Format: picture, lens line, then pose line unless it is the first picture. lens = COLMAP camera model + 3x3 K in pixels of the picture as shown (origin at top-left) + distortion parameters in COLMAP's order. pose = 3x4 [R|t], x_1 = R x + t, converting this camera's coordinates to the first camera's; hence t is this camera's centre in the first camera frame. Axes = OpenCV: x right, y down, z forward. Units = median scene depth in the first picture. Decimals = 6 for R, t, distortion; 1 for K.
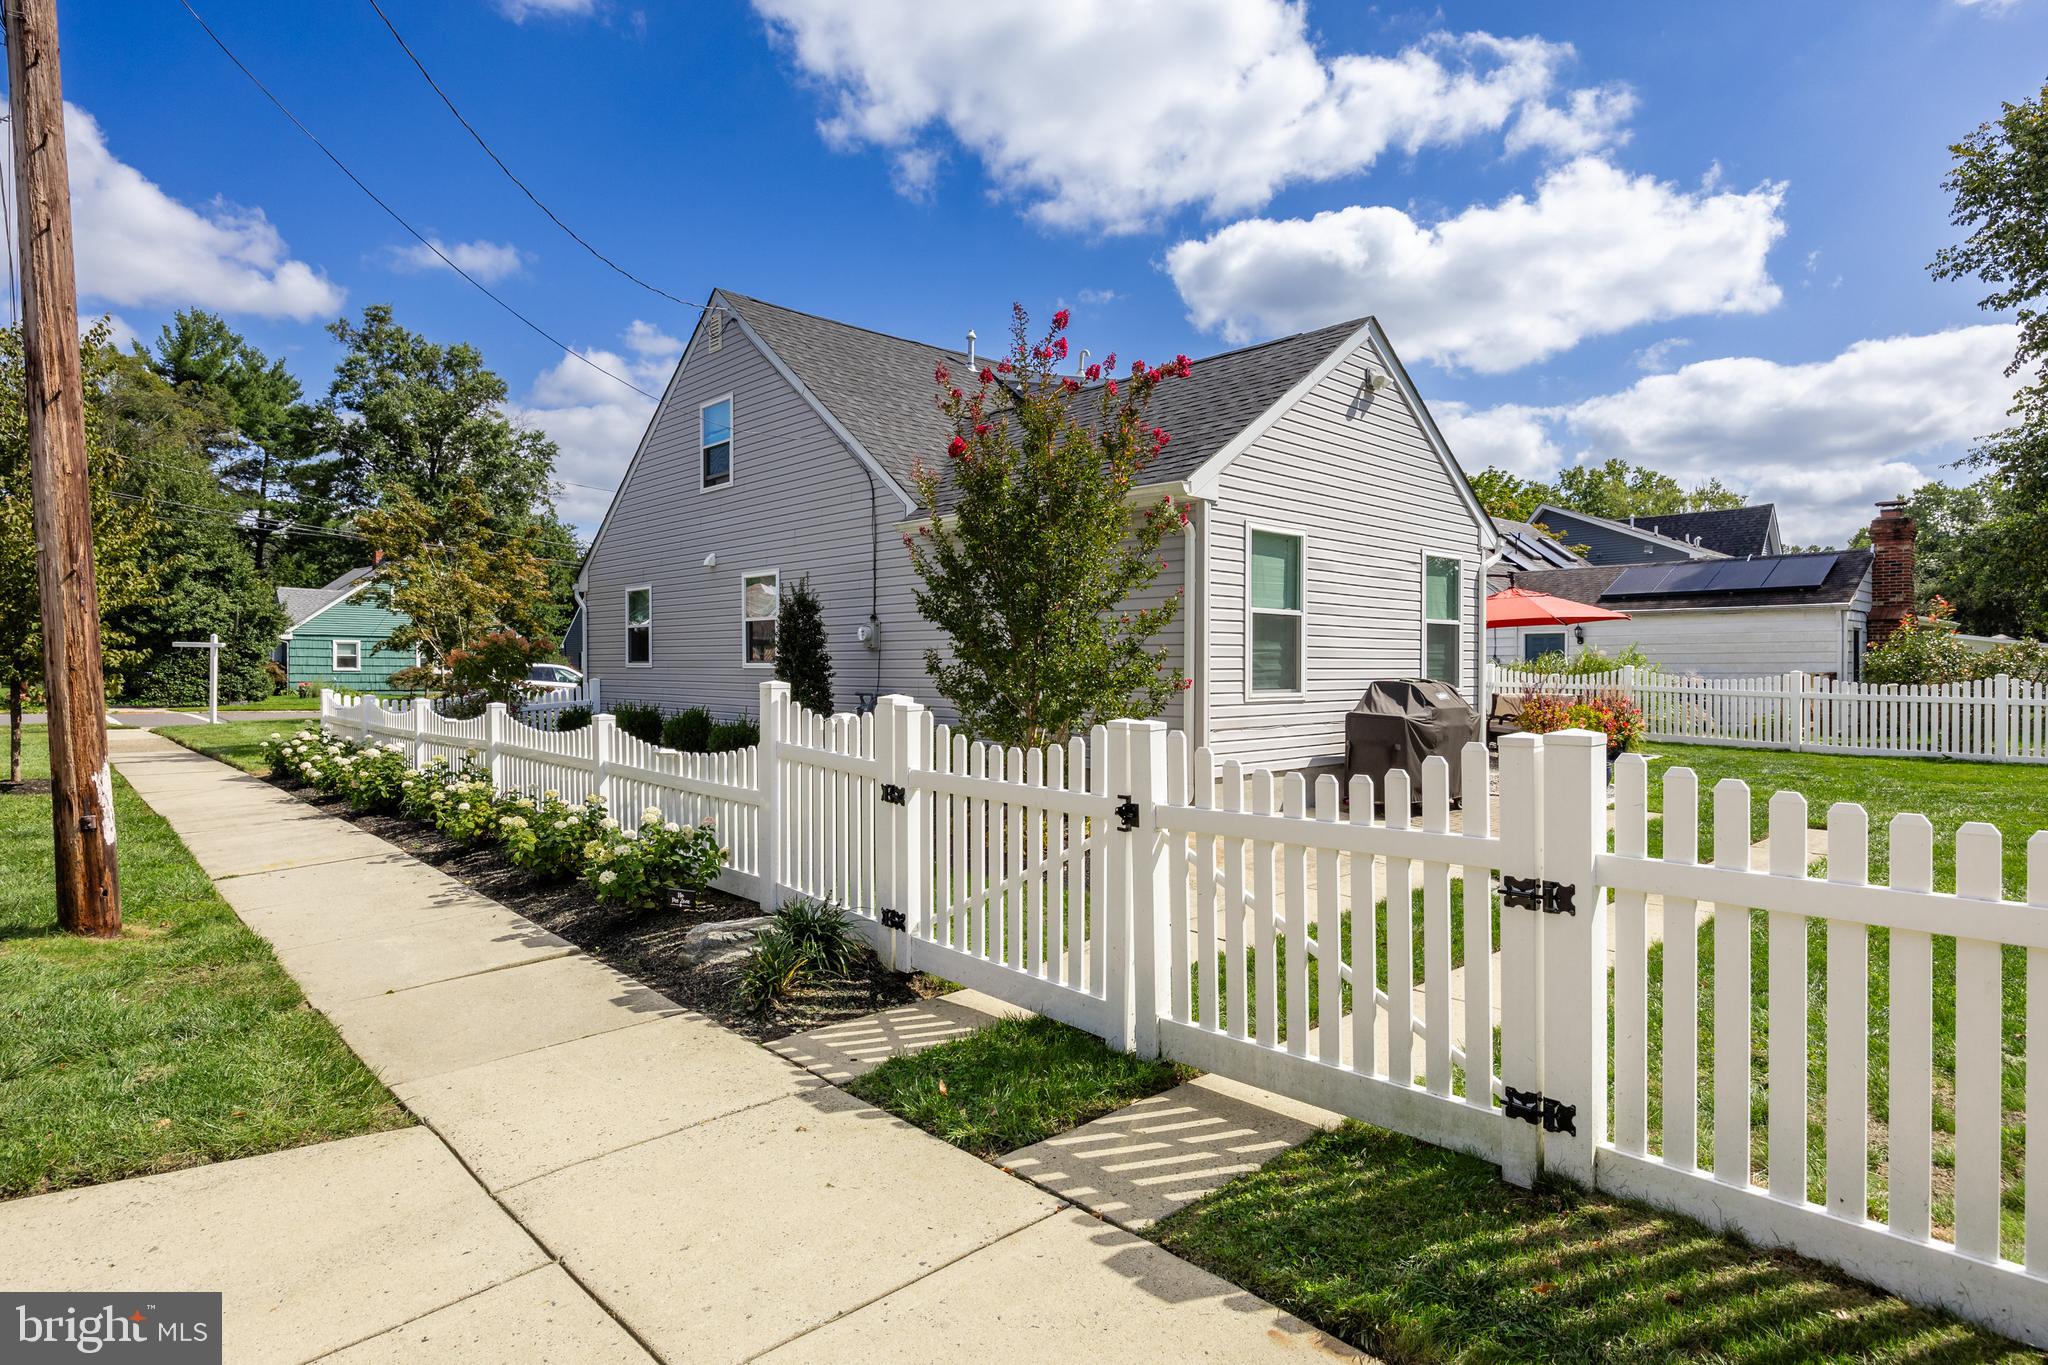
lens RADIAL K [[1064.9, 0, 1024.4], [0, 1064.9, 675.3], [0, 0, 1]] dist [-0.001340, -0.000042]
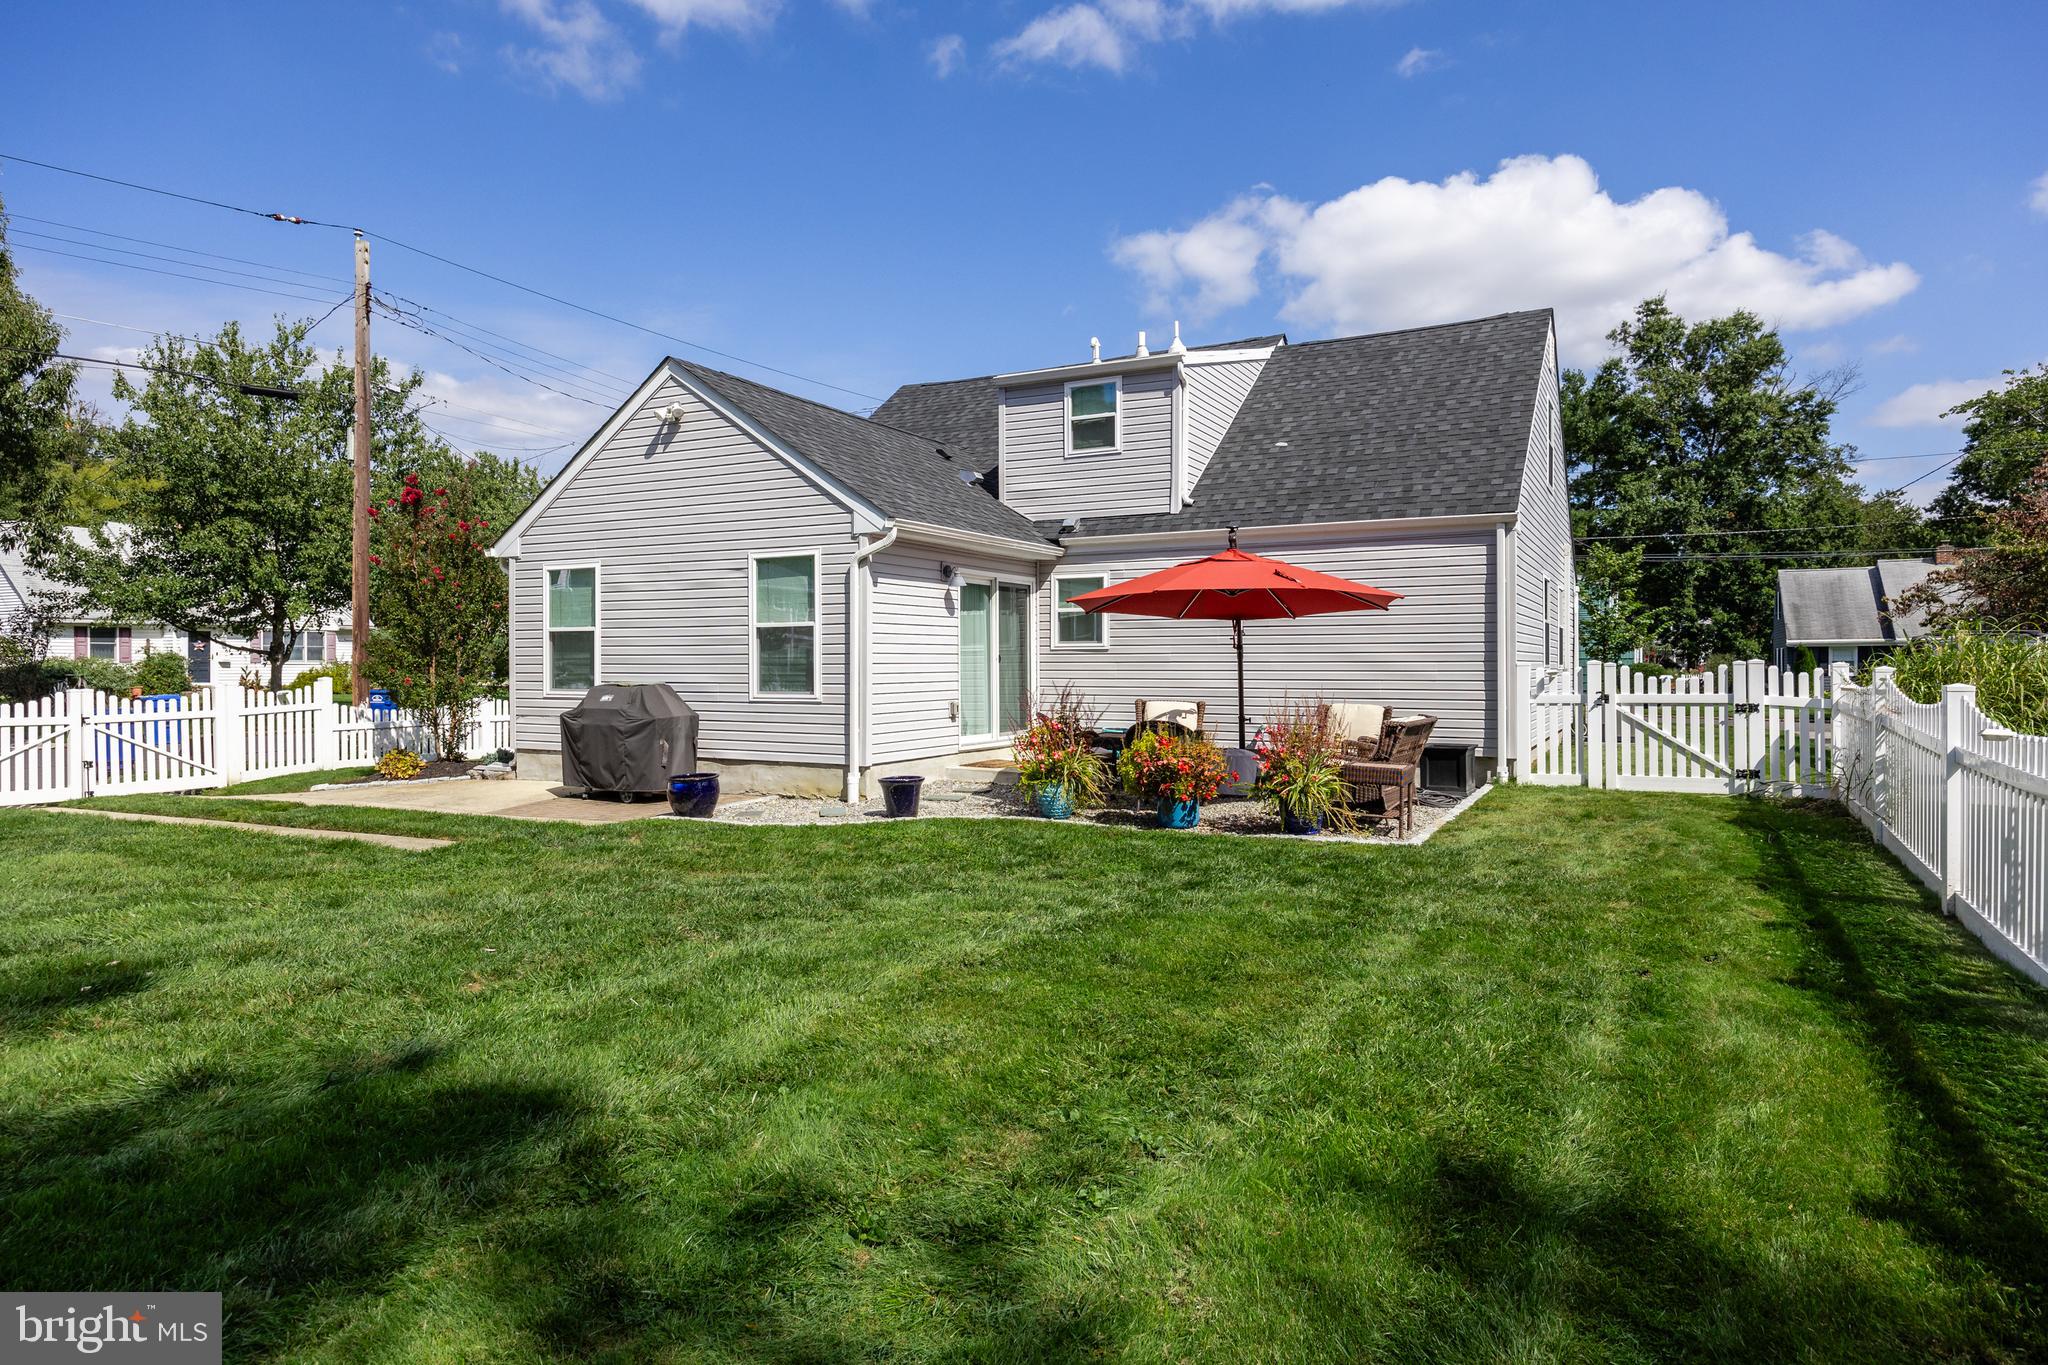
lens RADIAL K [[1224.6, 0, 1021.6], [0, 1224.6, 680.2], [0, 0, 1]] dist [0.006303, 0.001487]
pose [[0.320381, 0.012435, -0.947207, 1.687007], [-0.003250, 0.999922, 0.012028, -0.015114], [0.947283, -0.000775, 0.320397, 0.950956]]
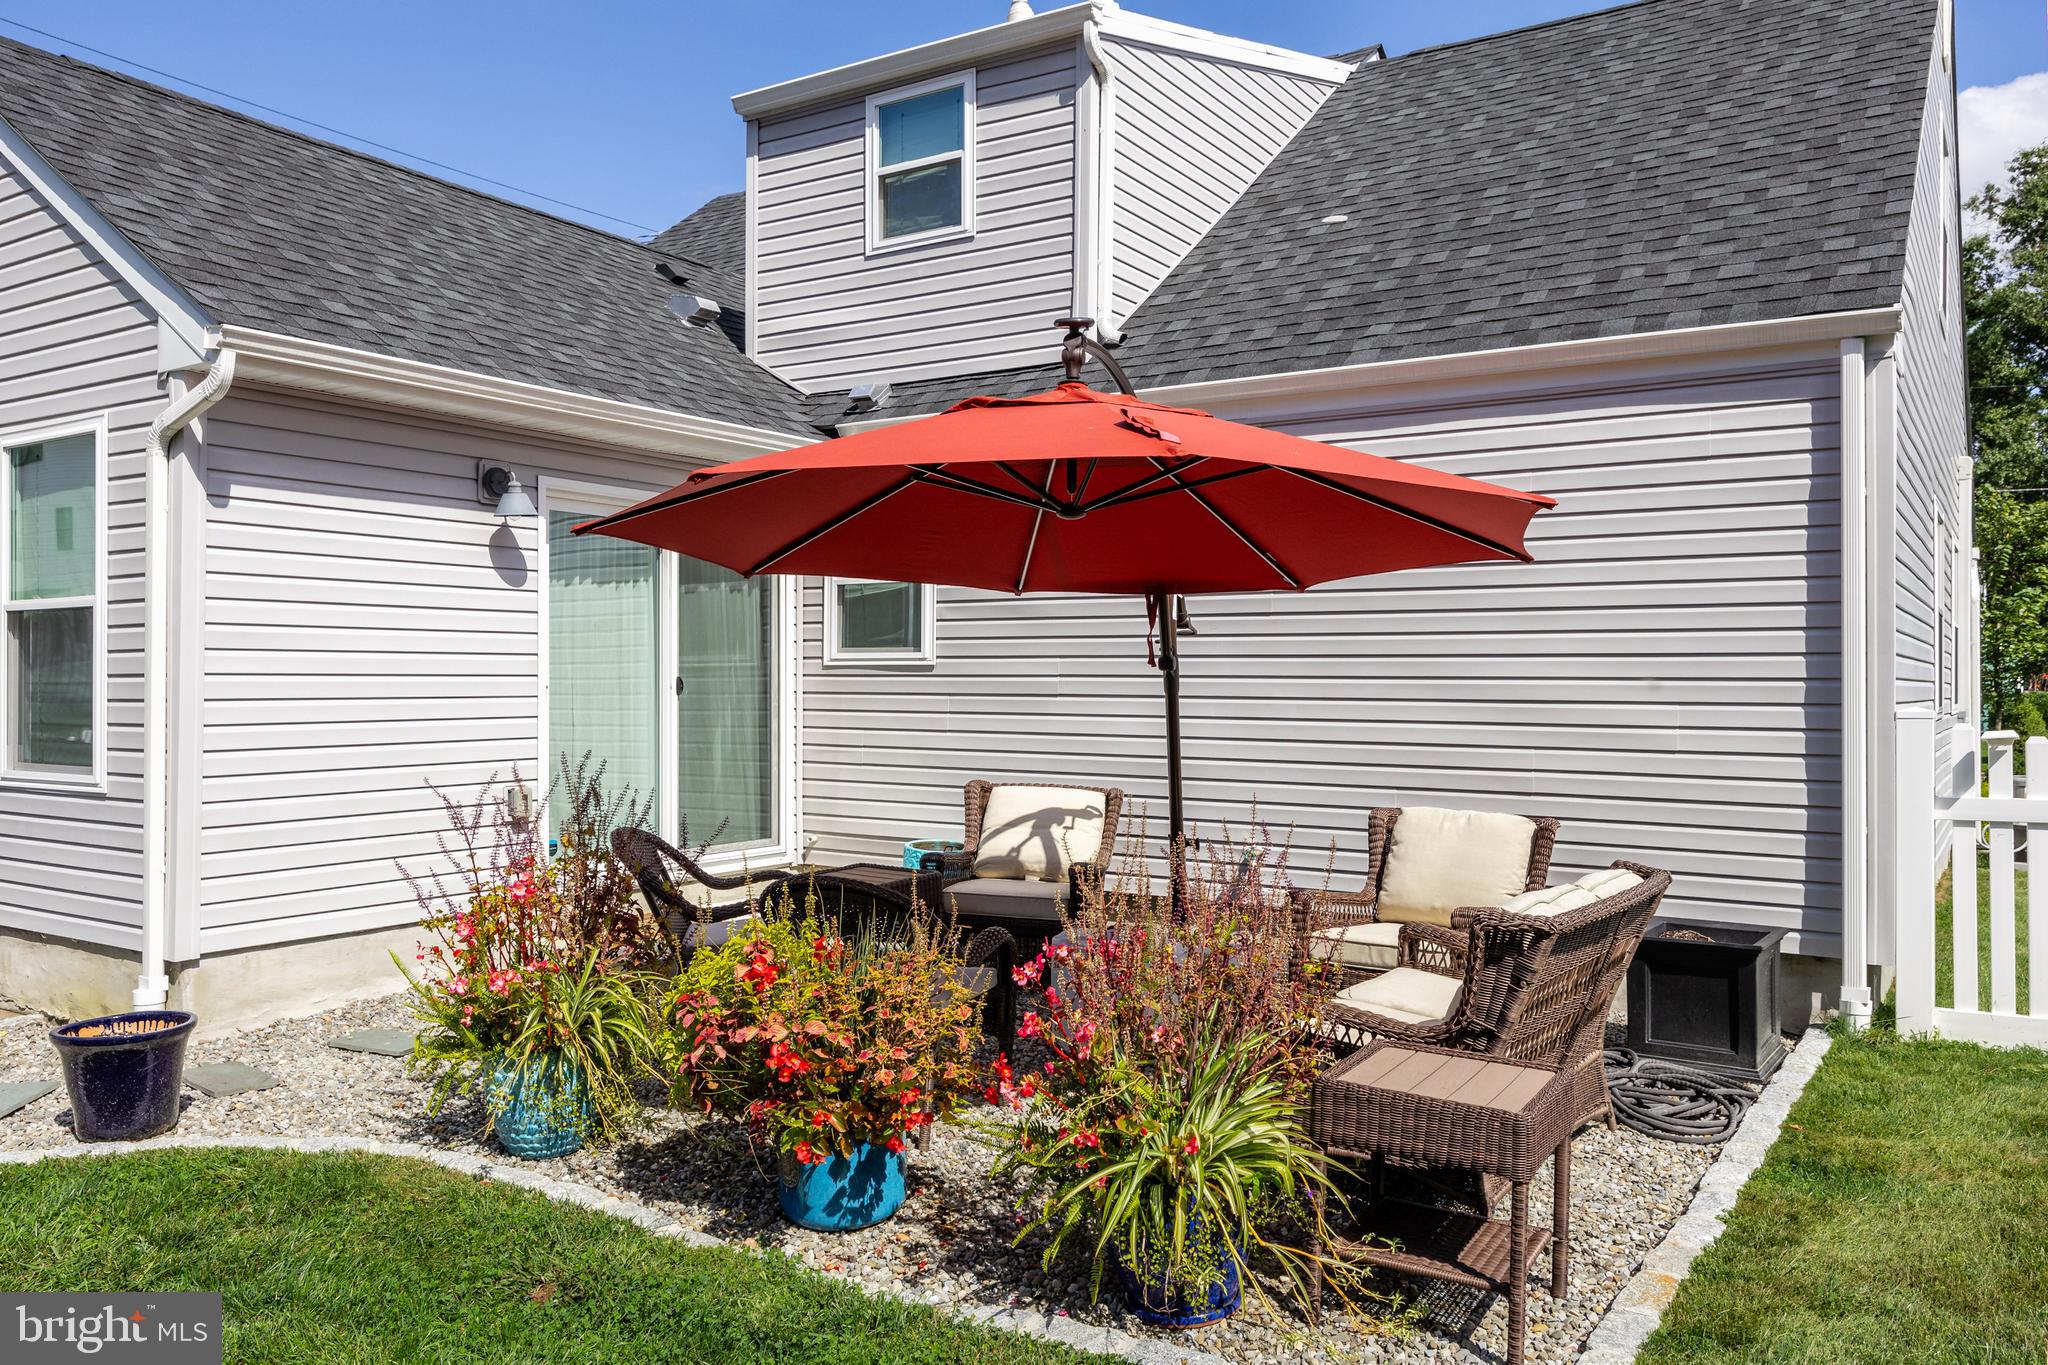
lens RADIAL K [[1539.9, 0, 1024.6], [0, 1539.9, 681.0], [0, 0, 1]] dist [-0.001934, -0.009277]
pose [[0.232728, 0.002076, -0.972540, 1.161401], [-0.010497, 0.999945, -0.000377, -0.026784], [0.972485, 0.010296, 0.232737, 1.366461]]
